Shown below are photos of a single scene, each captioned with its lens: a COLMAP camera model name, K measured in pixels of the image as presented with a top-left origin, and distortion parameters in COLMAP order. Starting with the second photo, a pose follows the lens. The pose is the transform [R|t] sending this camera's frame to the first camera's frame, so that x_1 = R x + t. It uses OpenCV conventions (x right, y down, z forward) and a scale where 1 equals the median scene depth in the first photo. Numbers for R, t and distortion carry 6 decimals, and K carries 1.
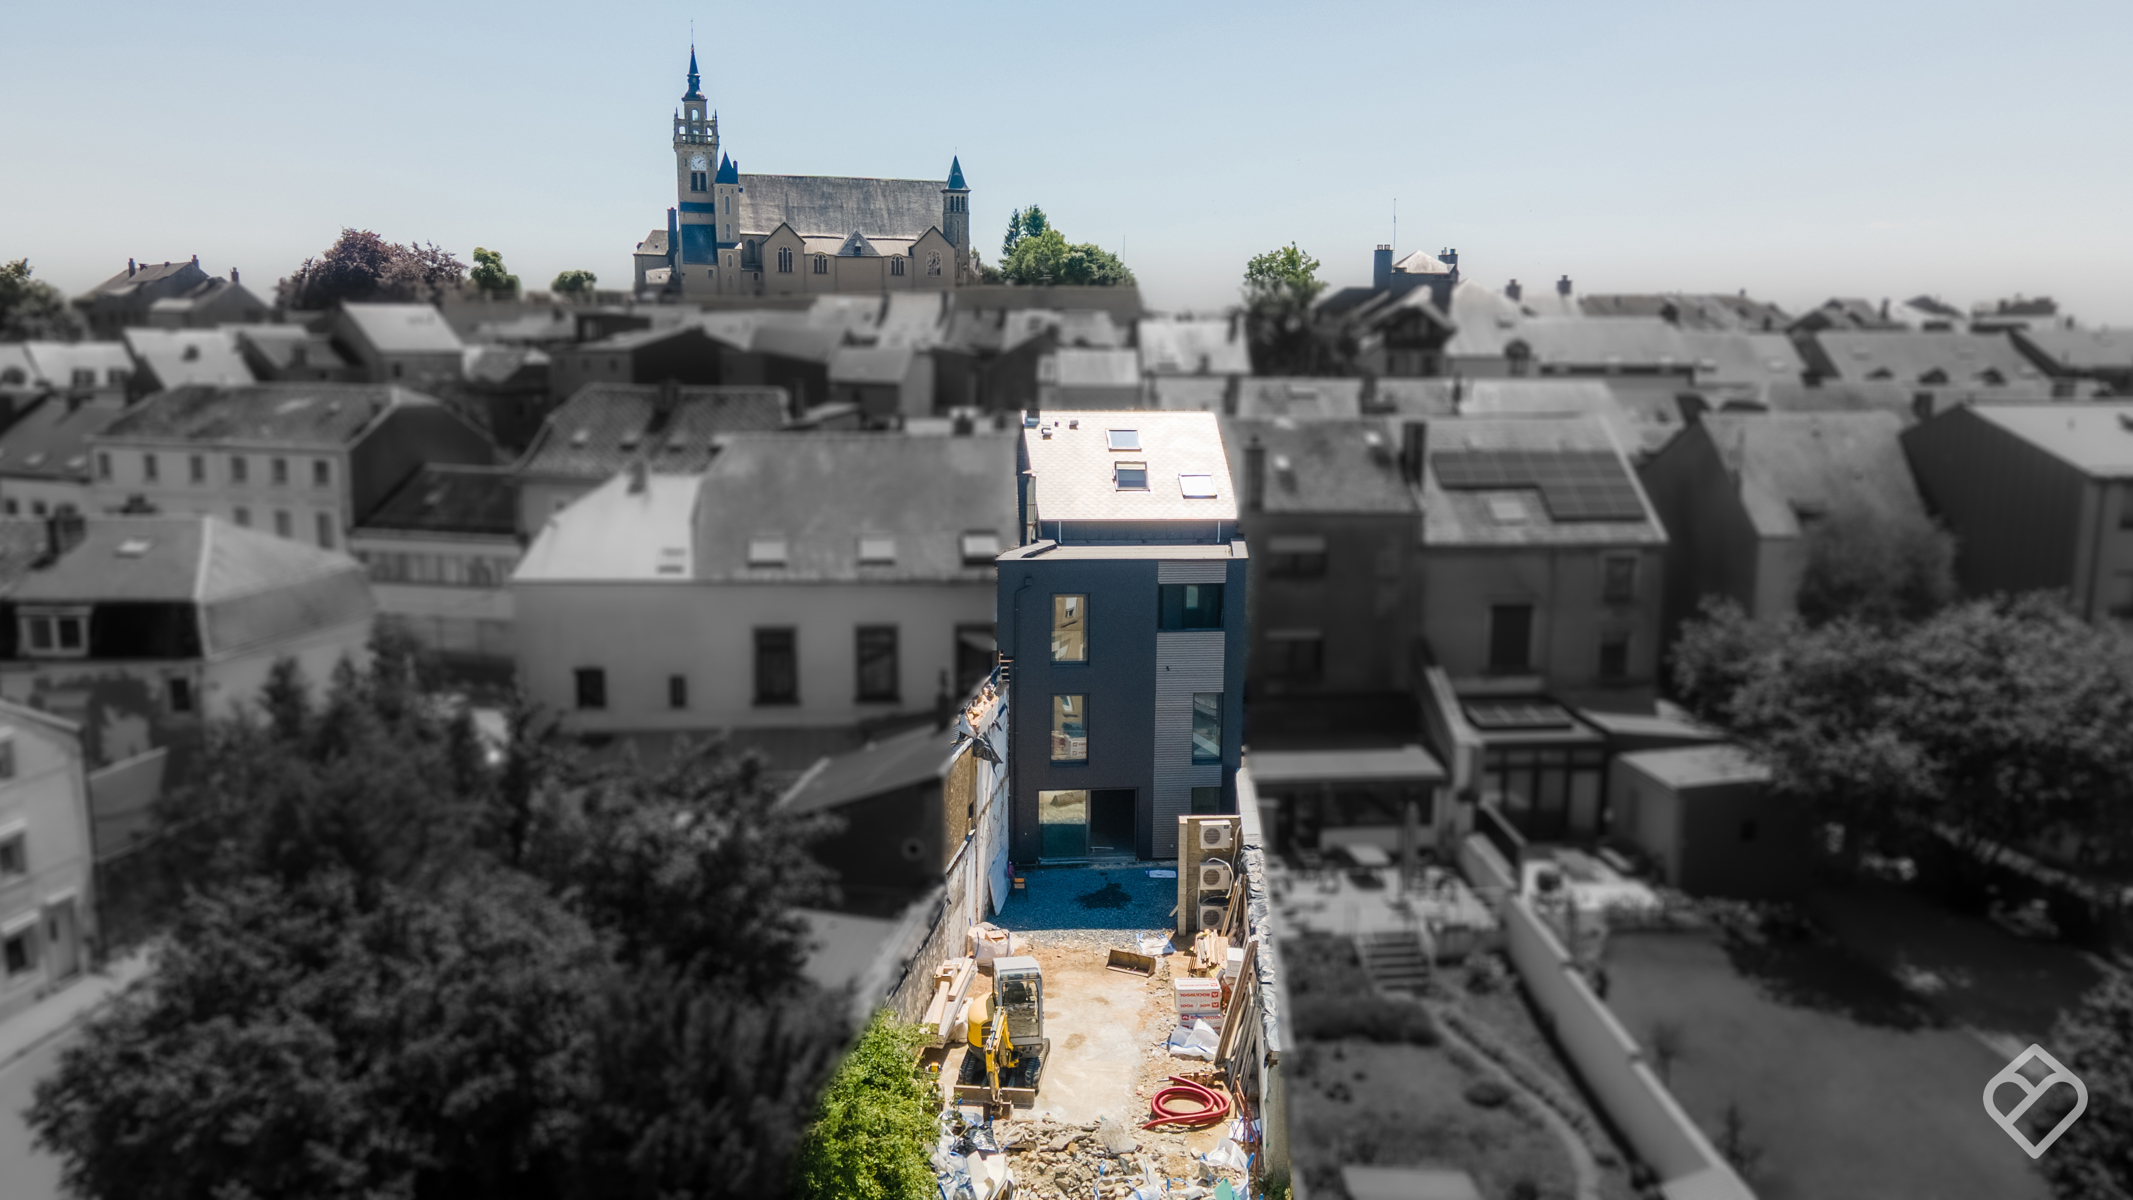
lens RADIAL K [[1561.7, 0, 1065.9], [0, 1561.7, 596.3], [0, 0, 1]] dist [0.014720, 0.006002]
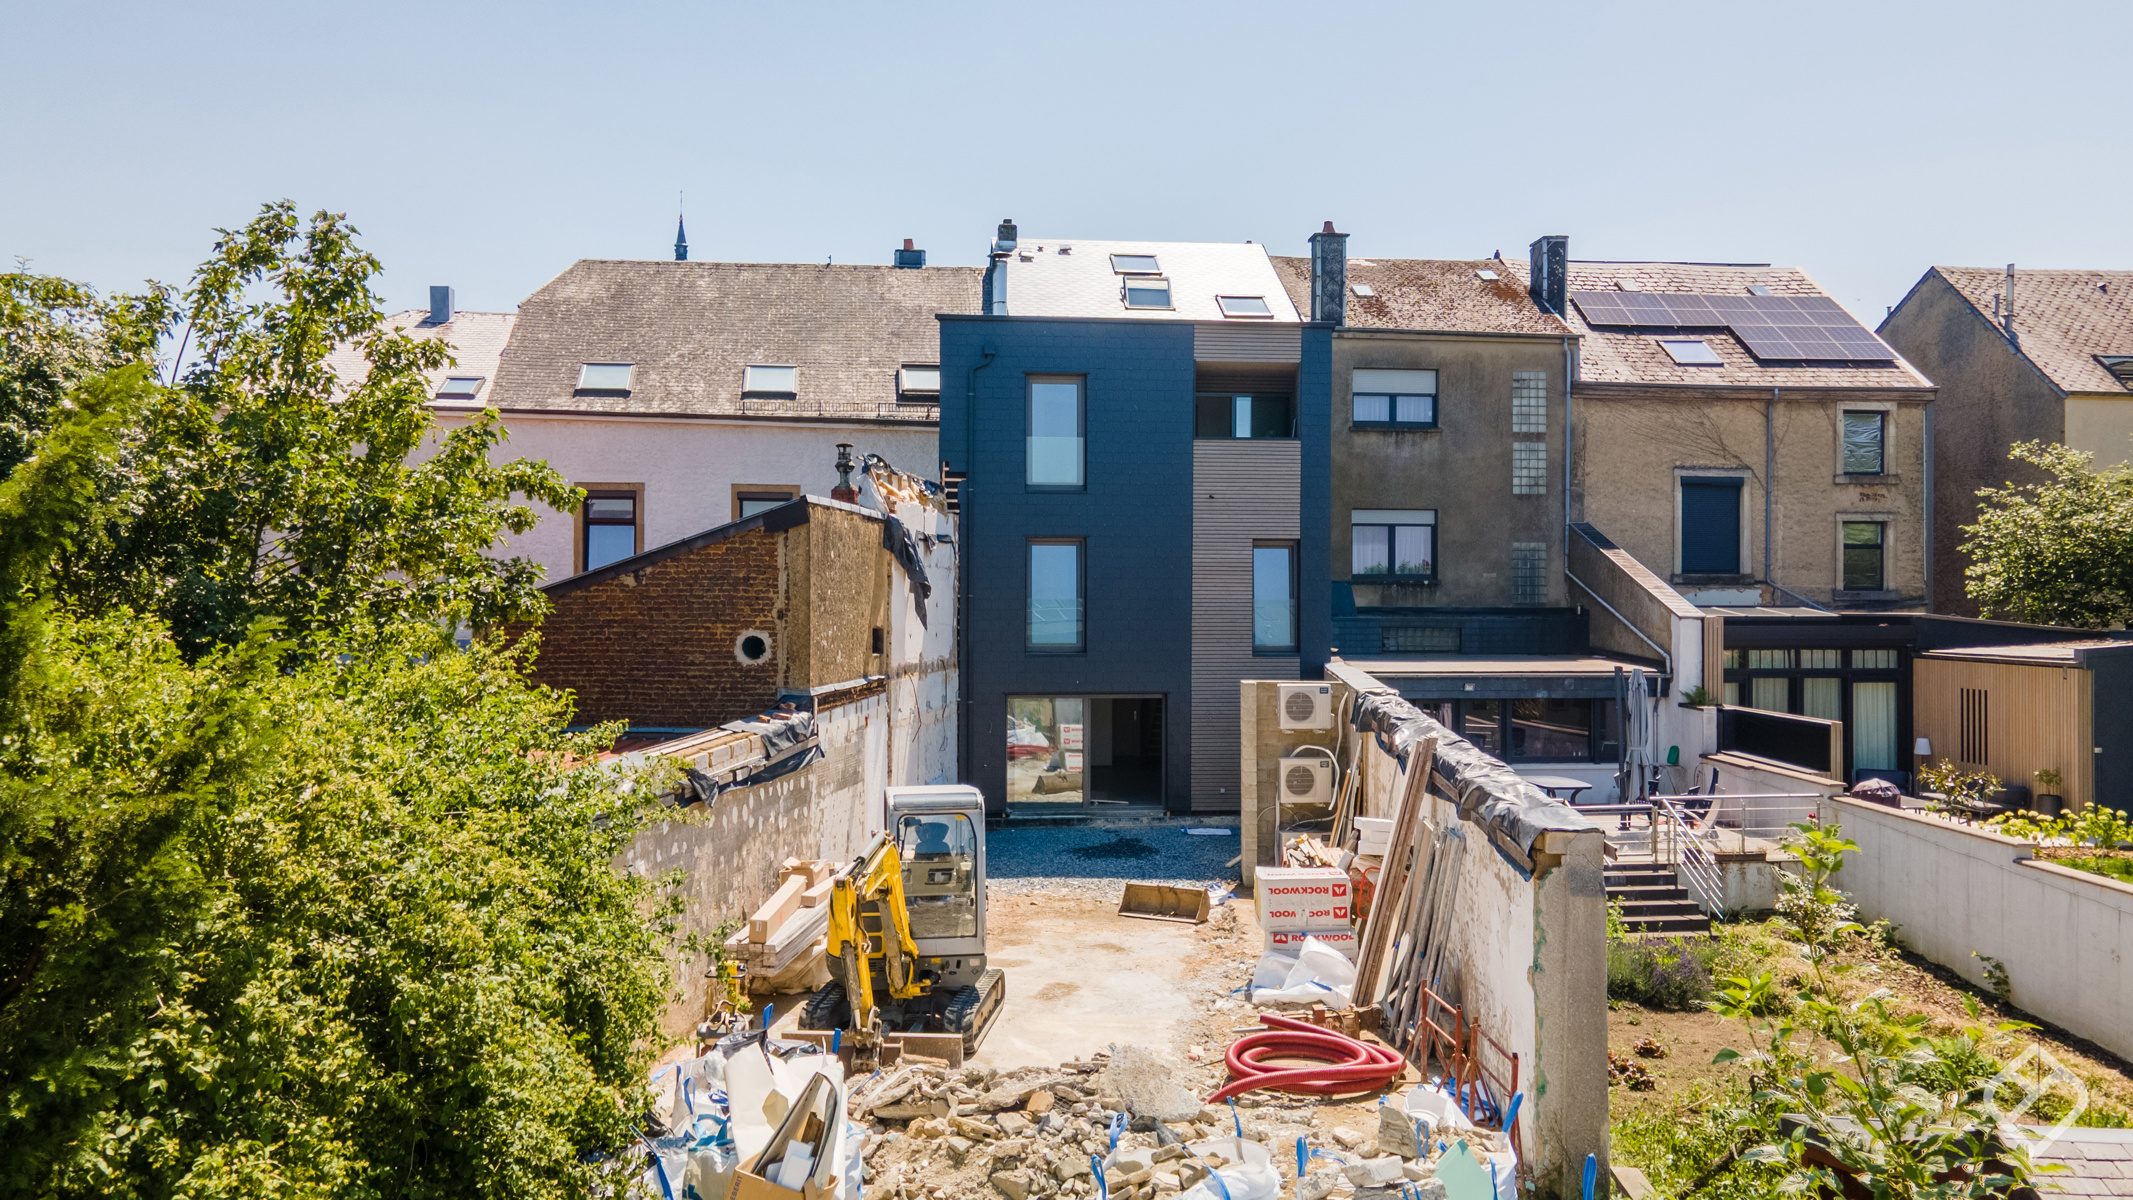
lens RADIAL K [[1561.7, 0, 1070.6], [0, 1561.7, 604.8], [0, 0, 1]] dist [0.014720, 0.006002]
pose [[0.999994, -0.003442, 0.000464, 0.008805], [0.003471, 0.986580, -0.163242, 0.208768], [0.000104, 0.163243, 0.986586, 0.422097]]
